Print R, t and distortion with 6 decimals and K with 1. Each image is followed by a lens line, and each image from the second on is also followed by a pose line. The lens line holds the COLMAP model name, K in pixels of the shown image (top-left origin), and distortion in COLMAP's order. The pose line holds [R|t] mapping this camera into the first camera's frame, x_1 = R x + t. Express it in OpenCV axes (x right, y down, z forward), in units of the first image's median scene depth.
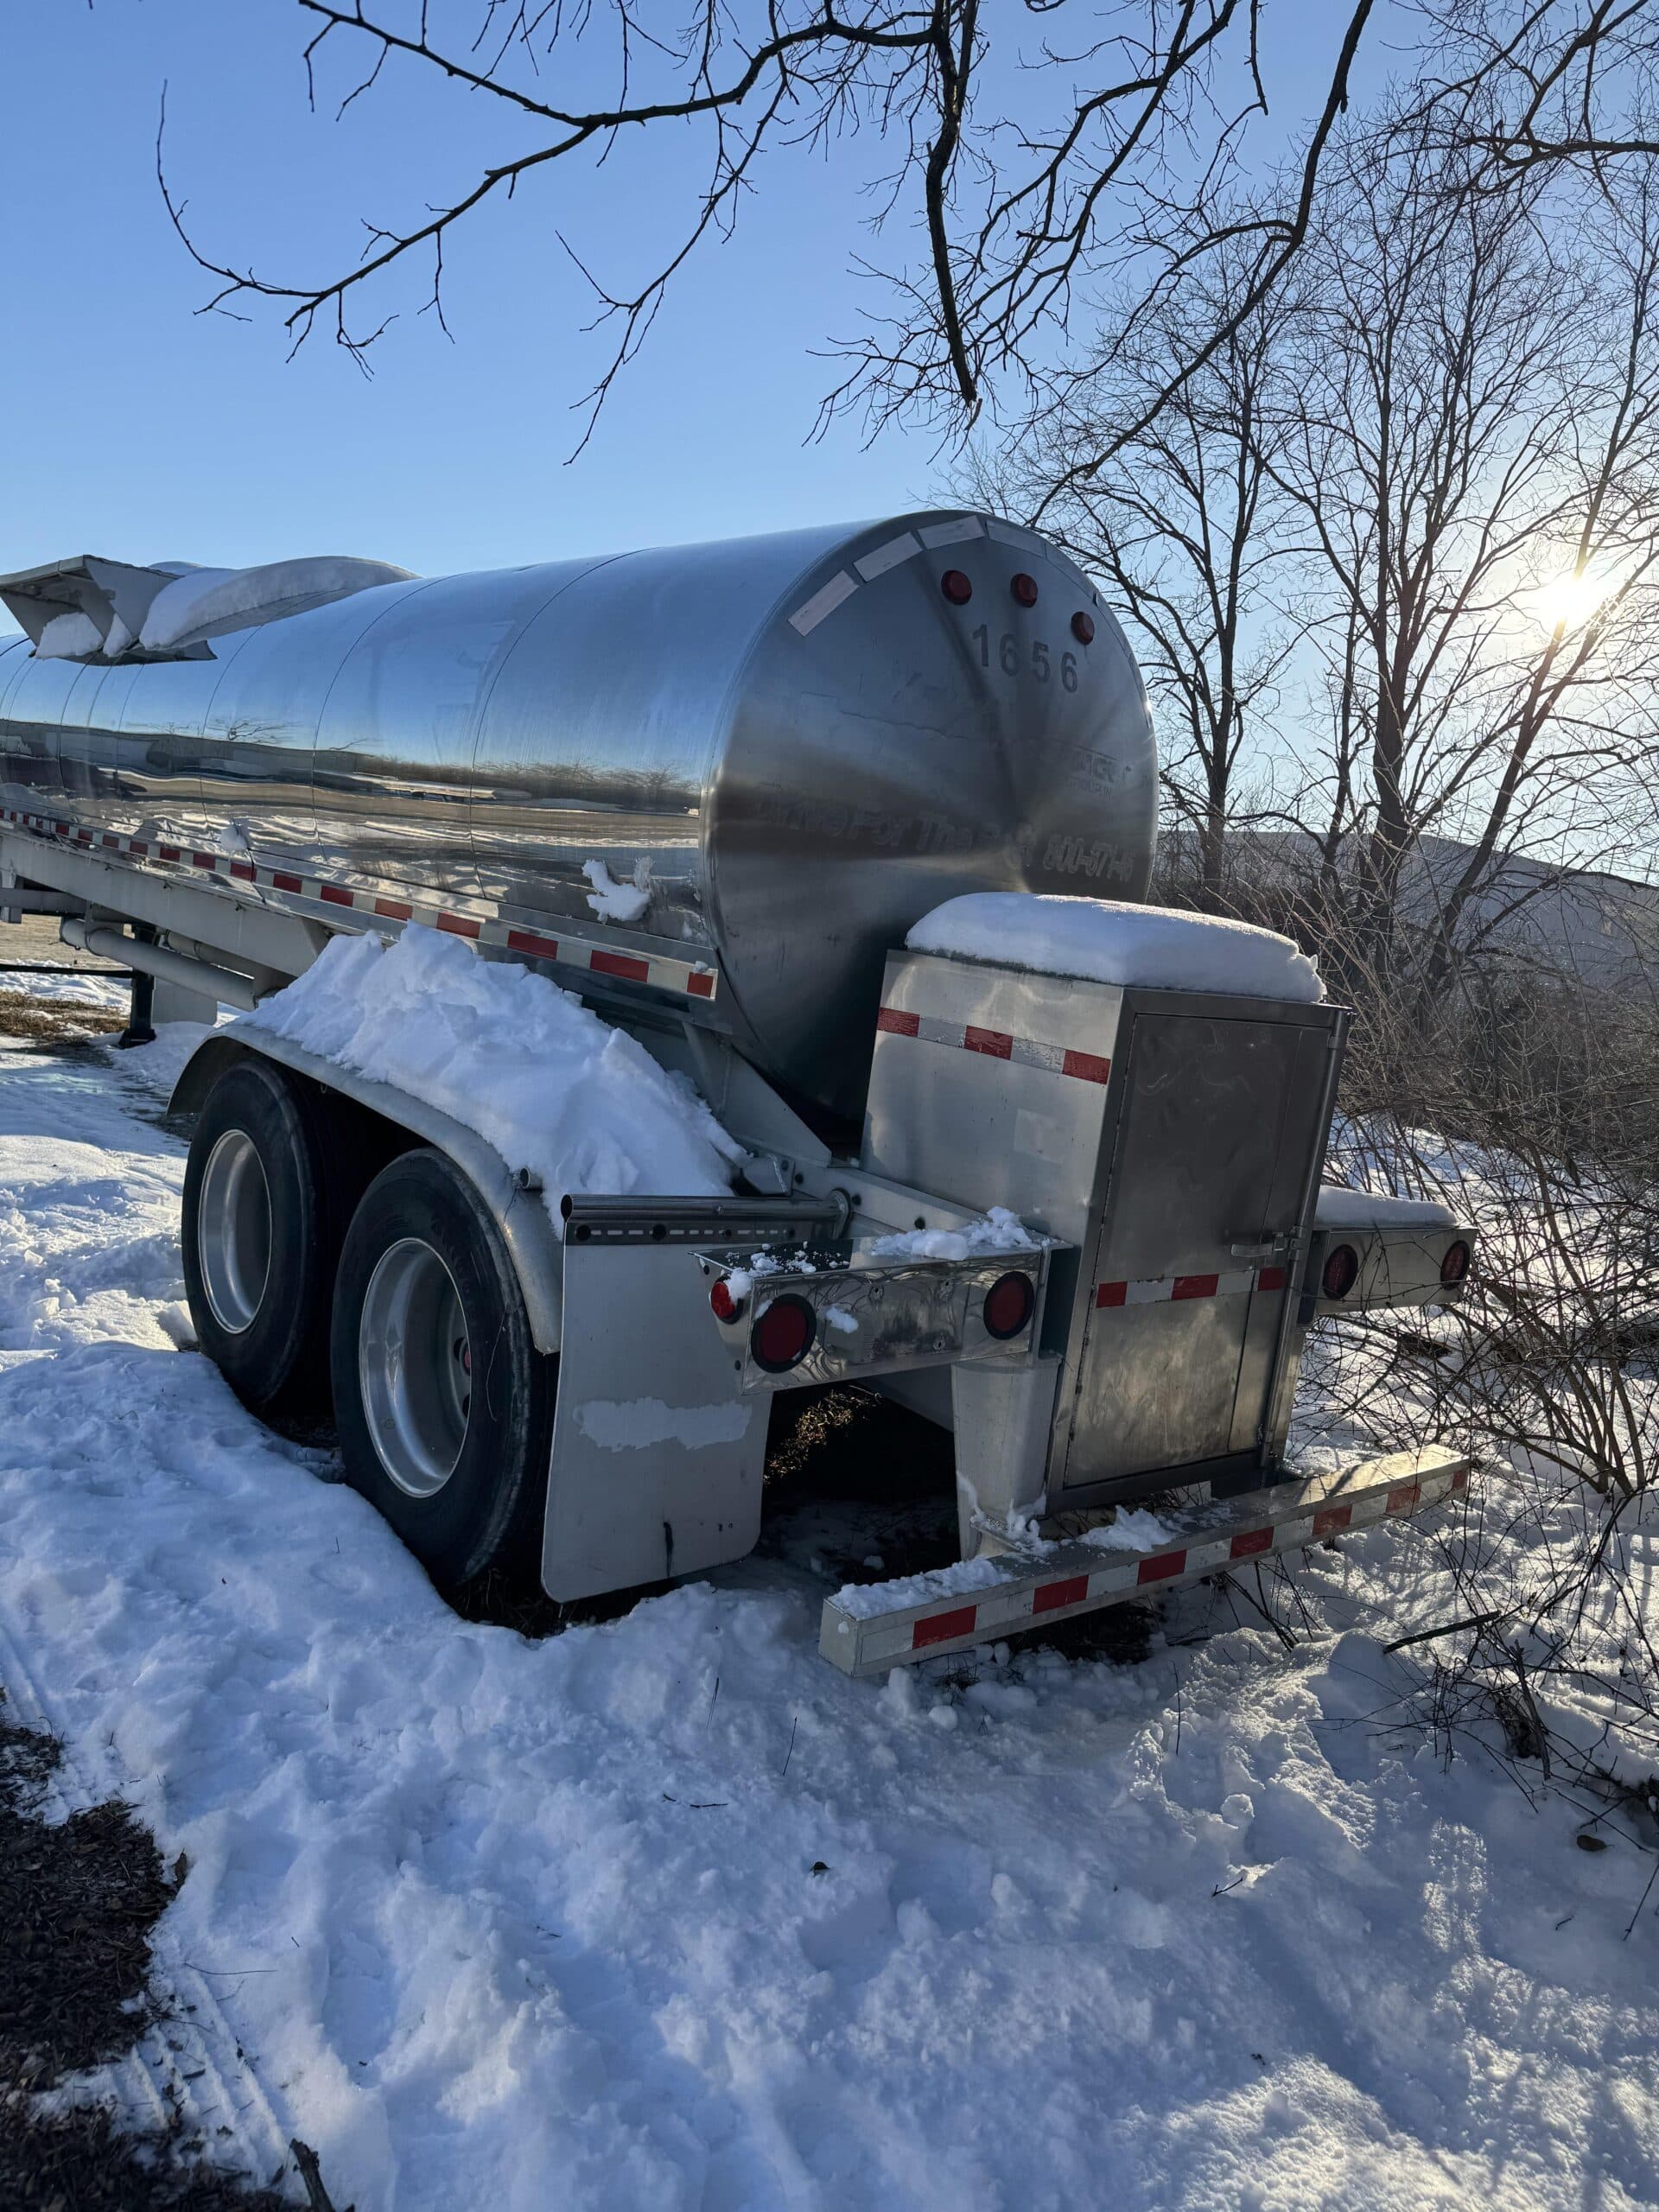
lens RADIAL K [[1555.3, 0, 812.0], [0, 1555.3, 1113.7], [0, 0, 1]] dist [0.038593, -0.051858]
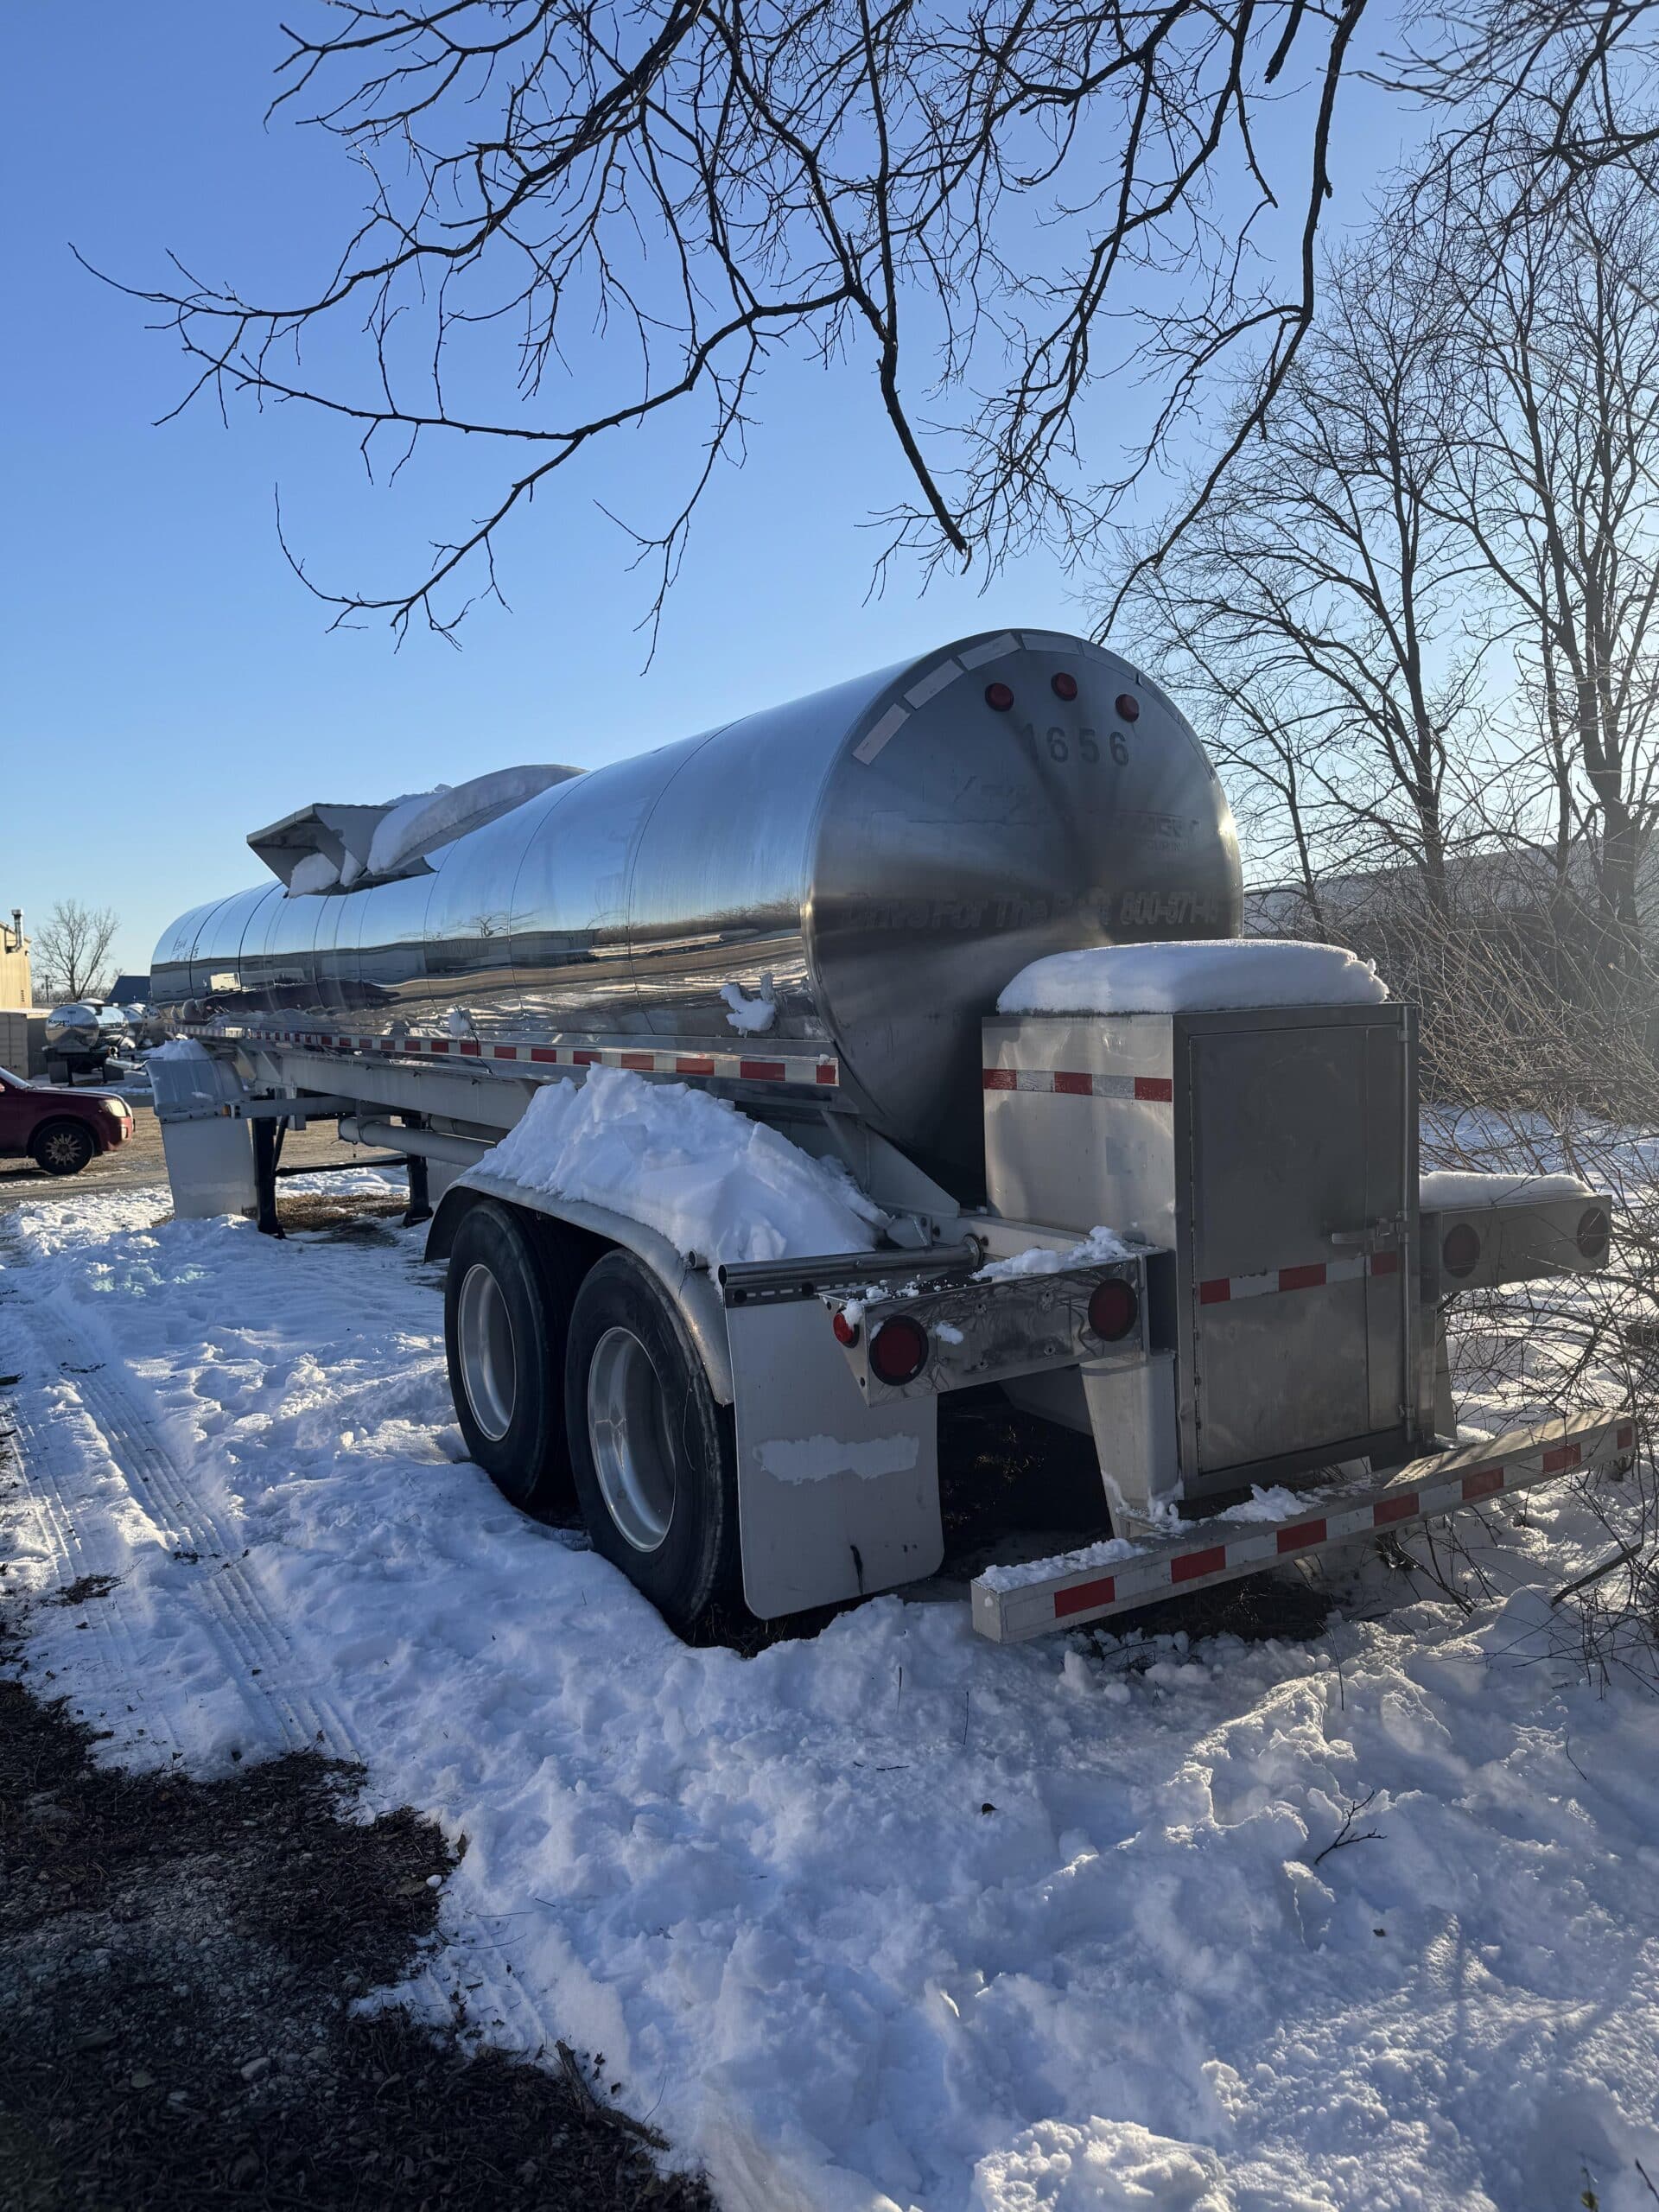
lens RADIAL K [[1555.3, 0, 808.5], [0, 1555.3, 1113.1], [0, 0, 1]] dist [0.038593, -0.051858]
pose [[0.974940, -0.150333, -0.163990, 0.101744], [0.137446, 0.986650, -0.087349, 0.044286], [0.174932, 0.062620, 0.982587, -0.129745]]
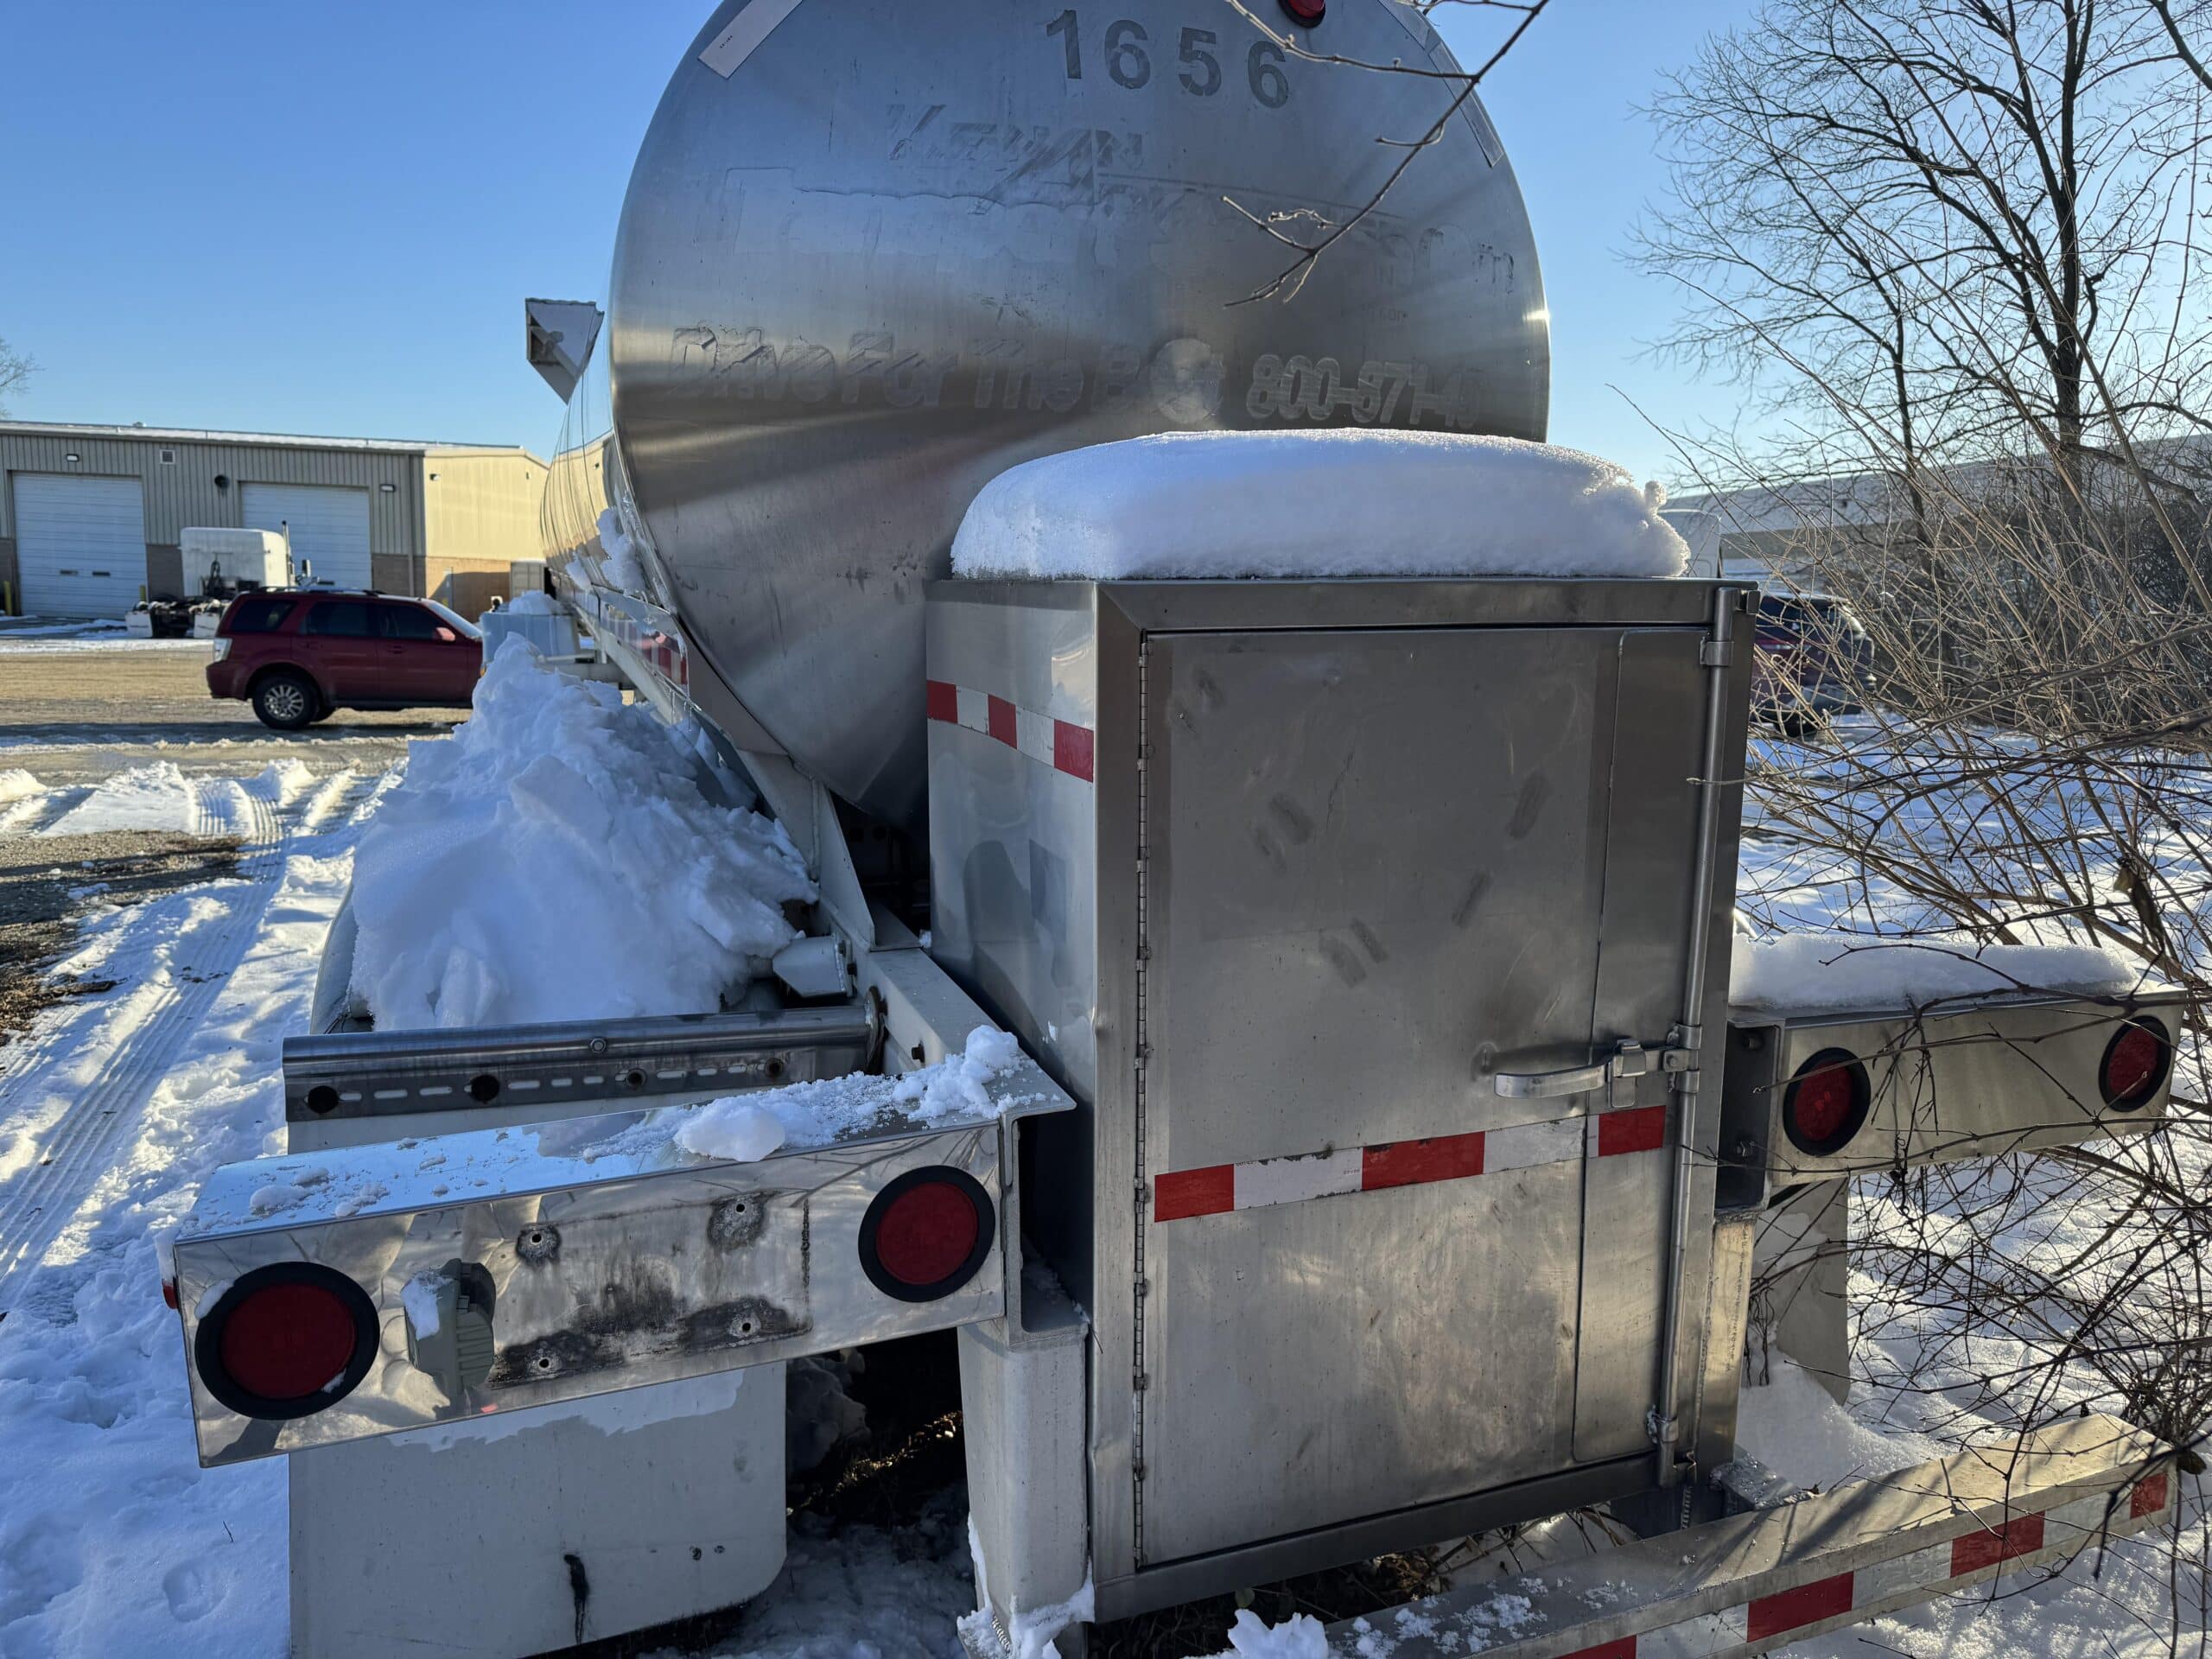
lens RADIAL K [[1555.3, 0, 1113.8], [0, 1555.3, 847.4], [0, 0, 1]] dist [0.038593, -0.051858]
pose [[0.942039, -0.070431, -0.328027, 0.310954], [0.072159, 0.997369, -0.006917, 0.005116], [0.327651, -0.017153, 0.944643, 0.468085]]
